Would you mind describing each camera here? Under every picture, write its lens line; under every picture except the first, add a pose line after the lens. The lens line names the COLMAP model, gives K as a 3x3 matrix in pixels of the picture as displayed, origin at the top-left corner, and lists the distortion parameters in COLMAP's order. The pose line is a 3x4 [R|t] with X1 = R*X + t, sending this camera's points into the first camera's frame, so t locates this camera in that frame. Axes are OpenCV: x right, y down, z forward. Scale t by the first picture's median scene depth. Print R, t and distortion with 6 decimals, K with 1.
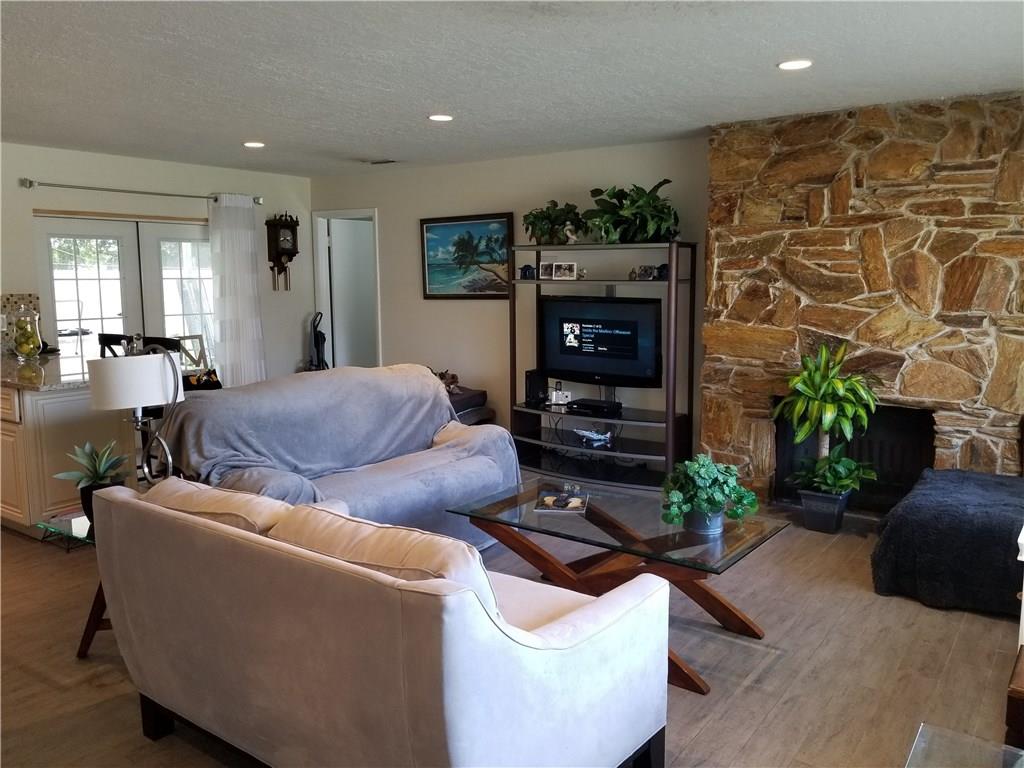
lens RADIAL K [[822.8, 0, 512.0], [0, 822.8, 384.0], [0, 0, 1]] dist [0.103951, -0.138953]
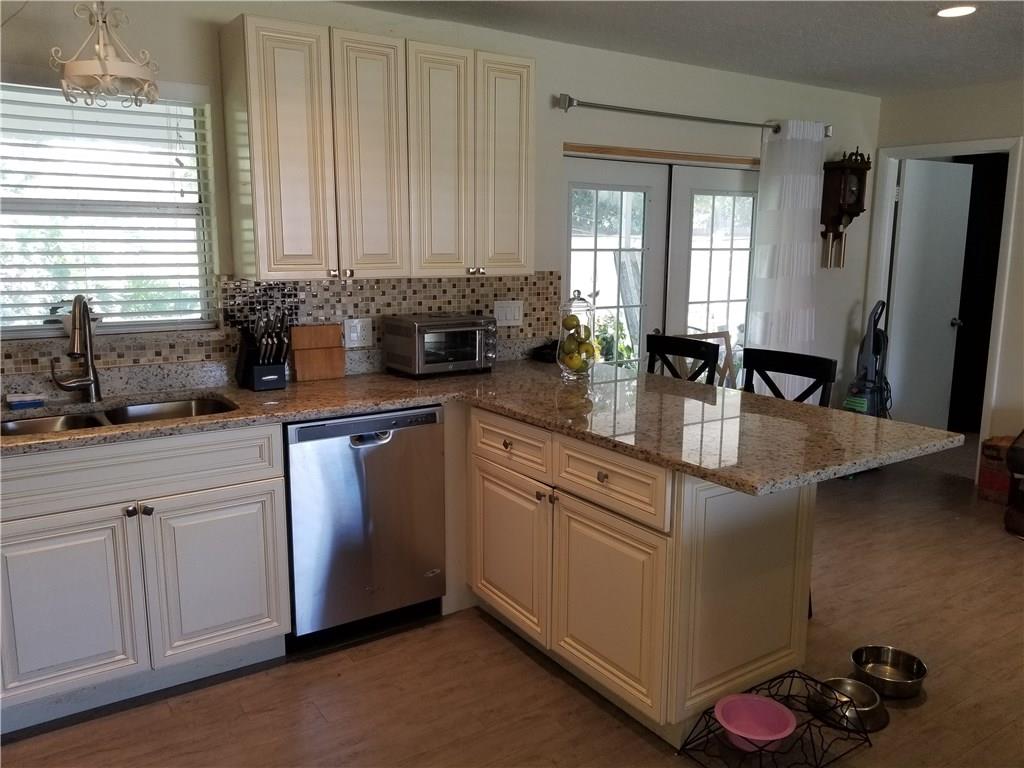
lens RADIAL K [[822.8, 0, 512.0], [0, 822.8, 384.0], [0, 0, 1]] dist [0.103951, -0.138953]
pose [[0.942423, 0.073273, -0.326297, -0.395934], [-0.060575, 0.996964, 0.048923, -0.049371], [0.328892, -0.026341, 0.944000, 0.373472]]
